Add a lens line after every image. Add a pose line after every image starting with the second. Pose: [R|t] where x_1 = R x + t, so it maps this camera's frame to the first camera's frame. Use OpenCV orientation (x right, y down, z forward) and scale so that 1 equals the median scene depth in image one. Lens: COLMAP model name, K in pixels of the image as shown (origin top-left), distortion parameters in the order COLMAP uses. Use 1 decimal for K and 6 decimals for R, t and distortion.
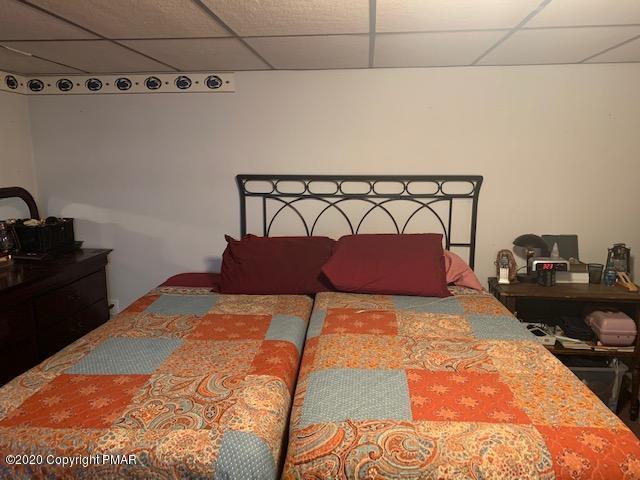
lens RADIAL K [[491.9, 0, 322.1], [0, 491.9, 238.5], [0, 0, 1]] dist [-0.026518, -0.007492]
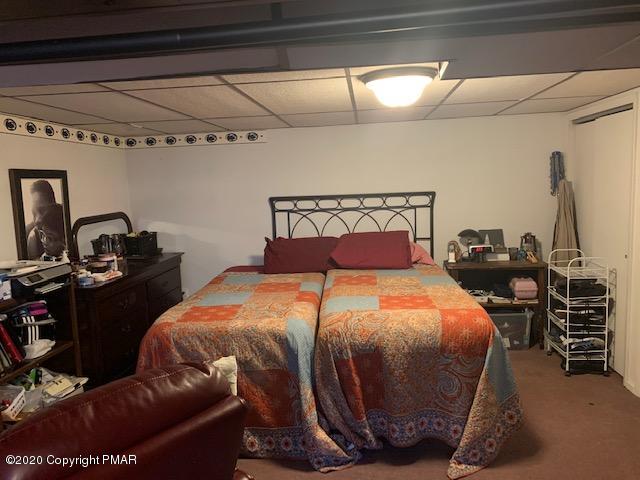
lens RADIAL K [[491.9, 0, 318.4], [0, 491.9, 240.8], [0, 0, 1]] dist [-0.026518, -0.007492]
pose [[0.999197, -0.038802, -0.009956, -0.018545], [0.038339, 0.998336, -0.043080, 0.074313], [0.011611, 0.042664, 0.999022, -0.505106]]
